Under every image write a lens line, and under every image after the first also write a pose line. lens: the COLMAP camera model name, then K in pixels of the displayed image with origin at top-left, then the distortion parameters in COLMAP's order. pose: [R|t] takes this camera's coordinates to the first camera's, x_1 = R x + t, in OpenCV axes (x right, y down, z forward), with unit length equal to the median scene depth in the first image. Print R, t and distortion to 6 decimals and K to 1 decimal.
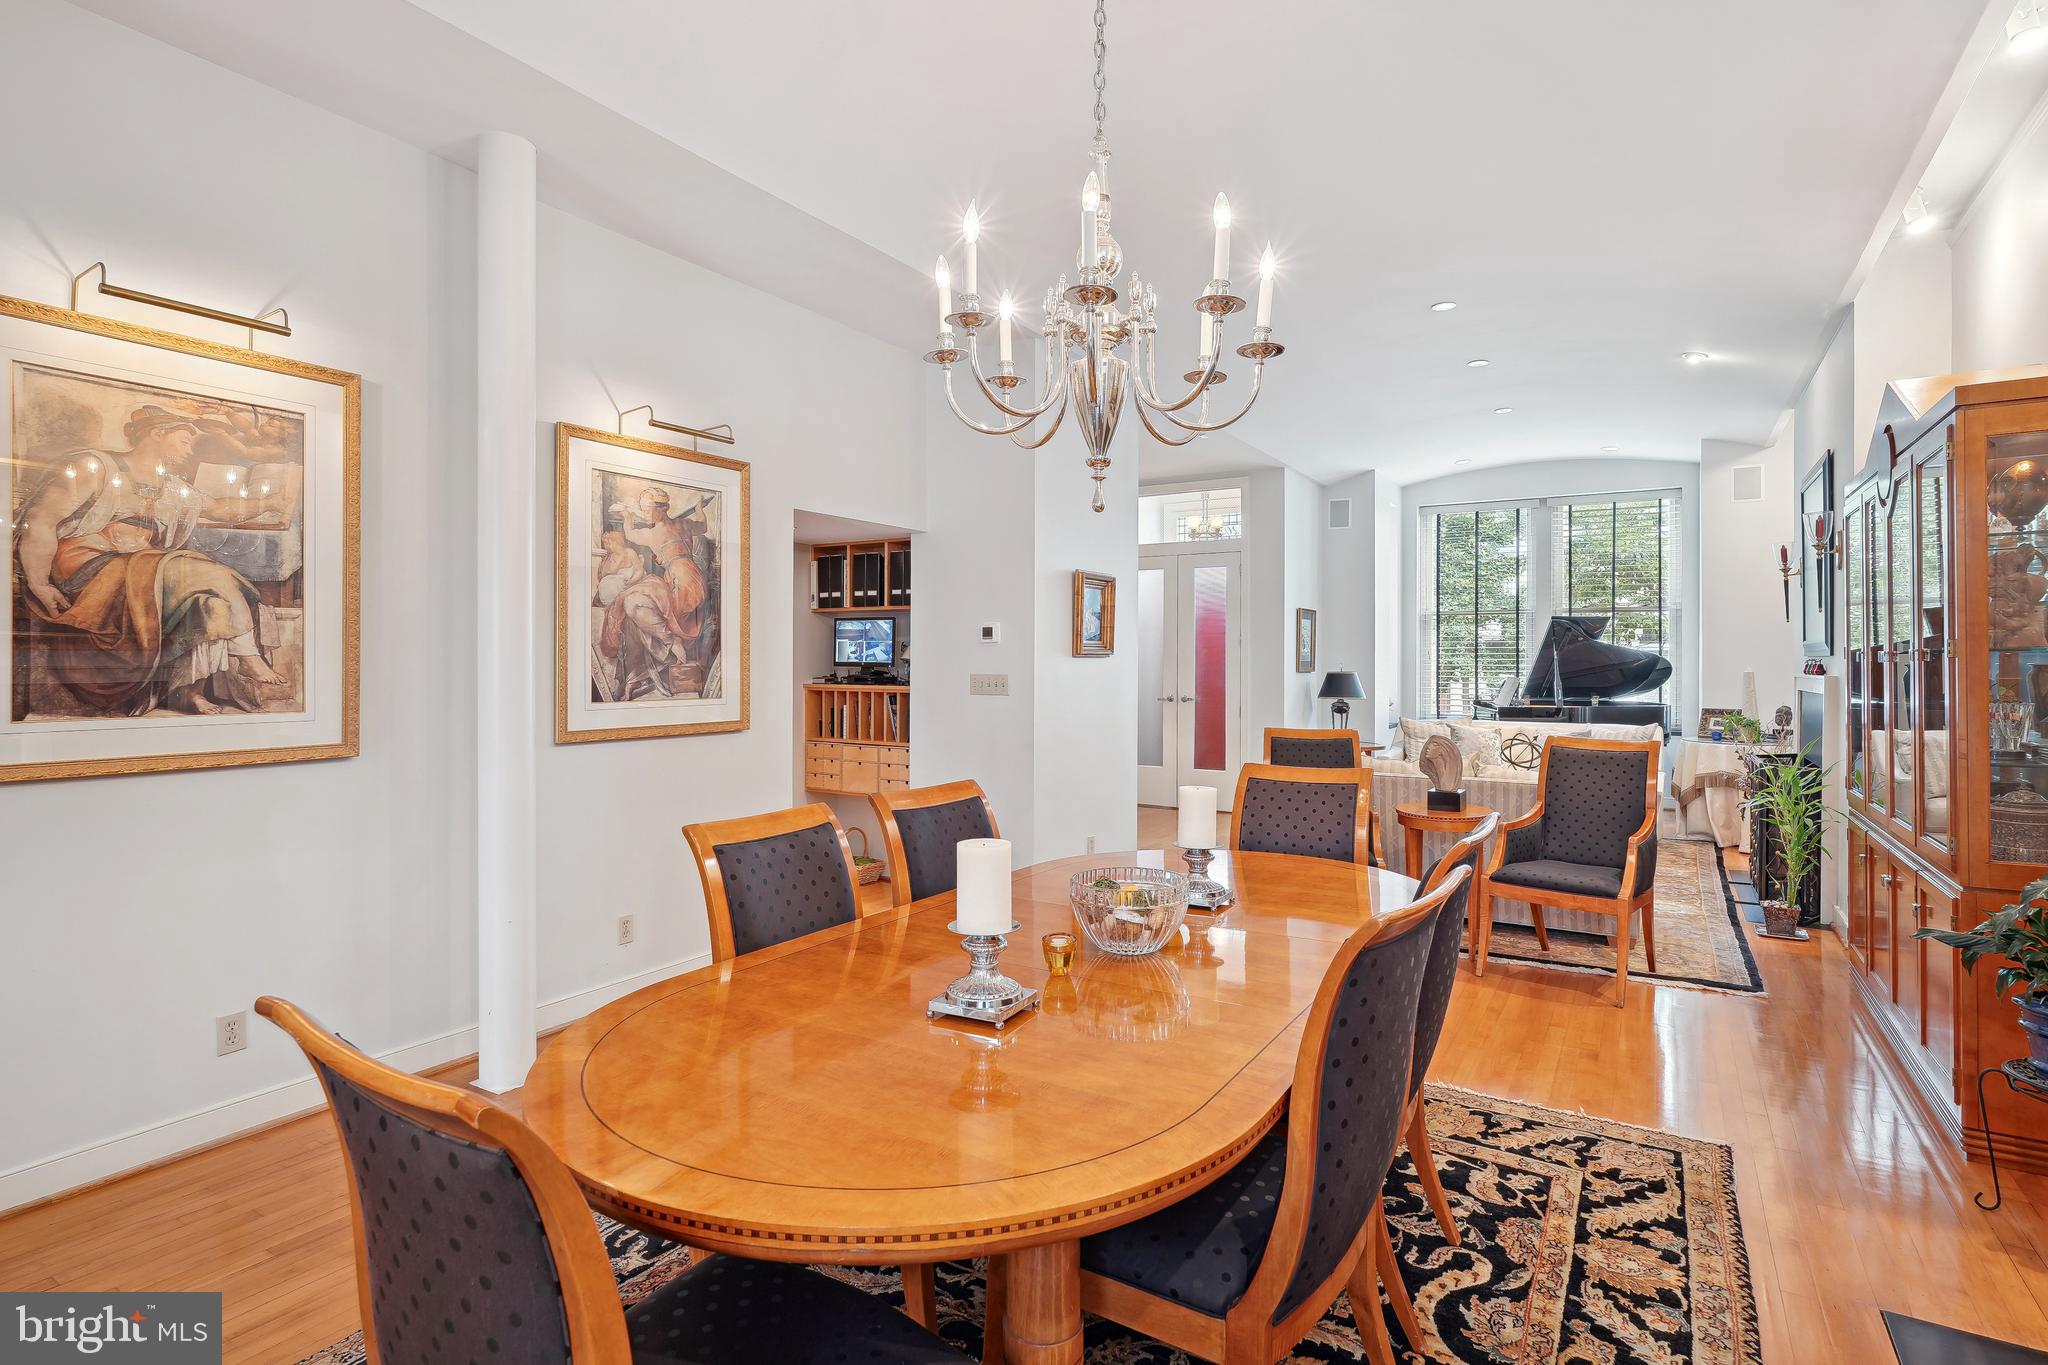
lens RADIAL K [[1055.0, 0, 1027.3], [0, 1055.0, 668.5], [0, 0, 1]] dist [-0.001453, -0.000275]
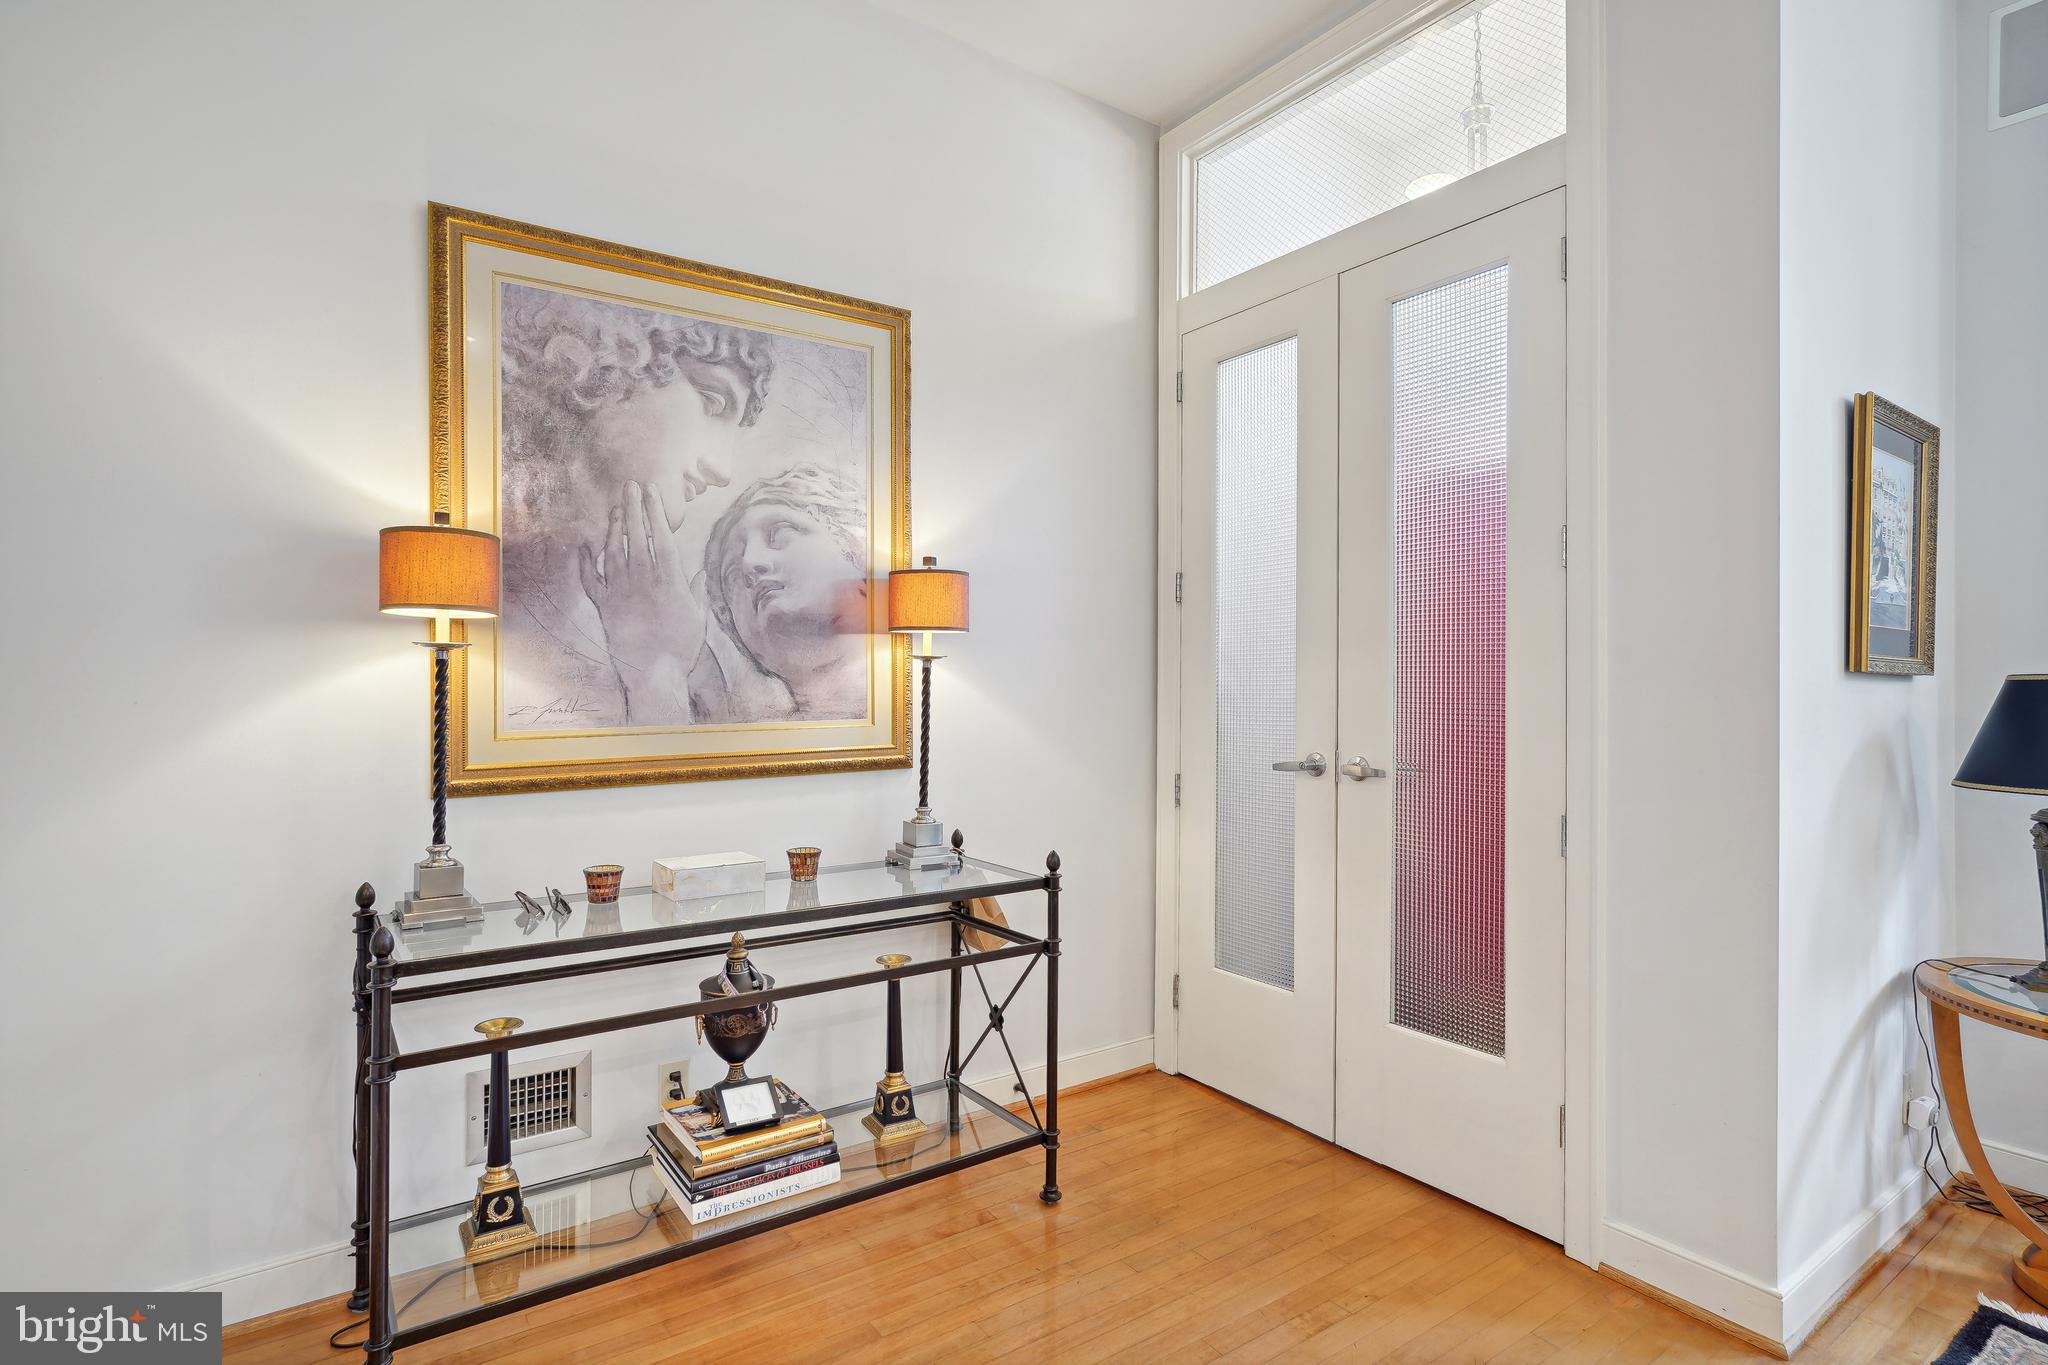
lens RADIAL K [[1020.7, 0, 1026.7], [0, 1020.7, 672.2], [0, 0, 1]] dist [-0.009419, 0.000298]
pose [[0.913500, -0.003647, -0.406822, 0.179871], [-0.006073, 0.999726, -0.022600, 0.009049], [0.406794, 0.023115, 0.913228, 0.717120]]
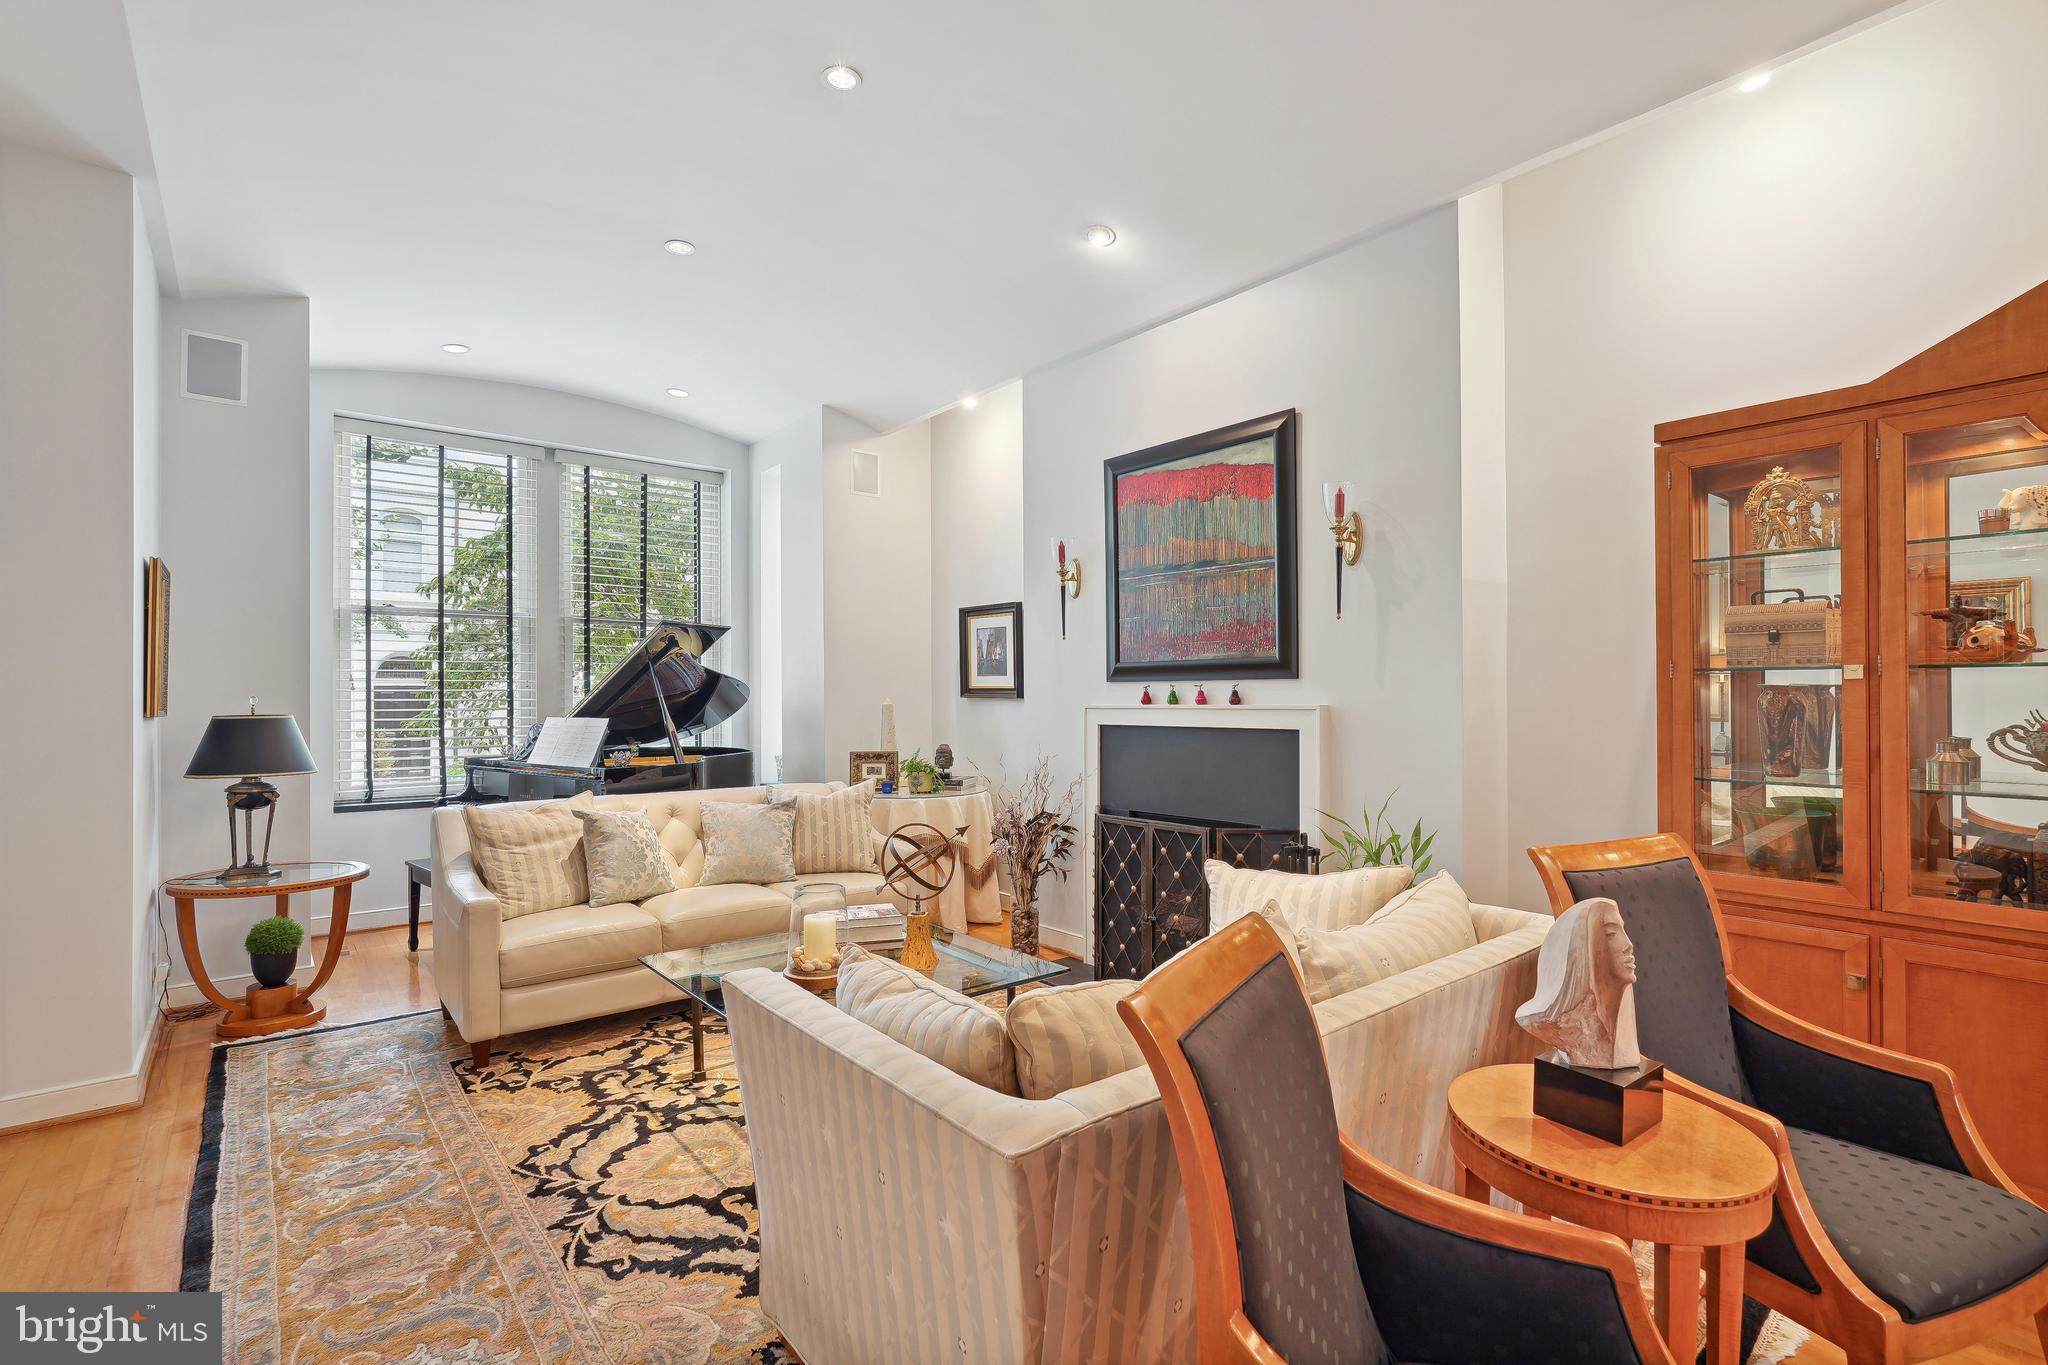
lens RADIAL K [[938.8, 0, 1023.2], [0, 938.8, 695.2], [0, 0, 1]] dist [-0.002381, -0.000203]
pose [[0.343181, -0.002378, 0.939266, 0.037558], [0.010806, 0.999941, -0.001416, -0.001236], [-0.939207, 0.010636, 0.343187, 0.562278]]
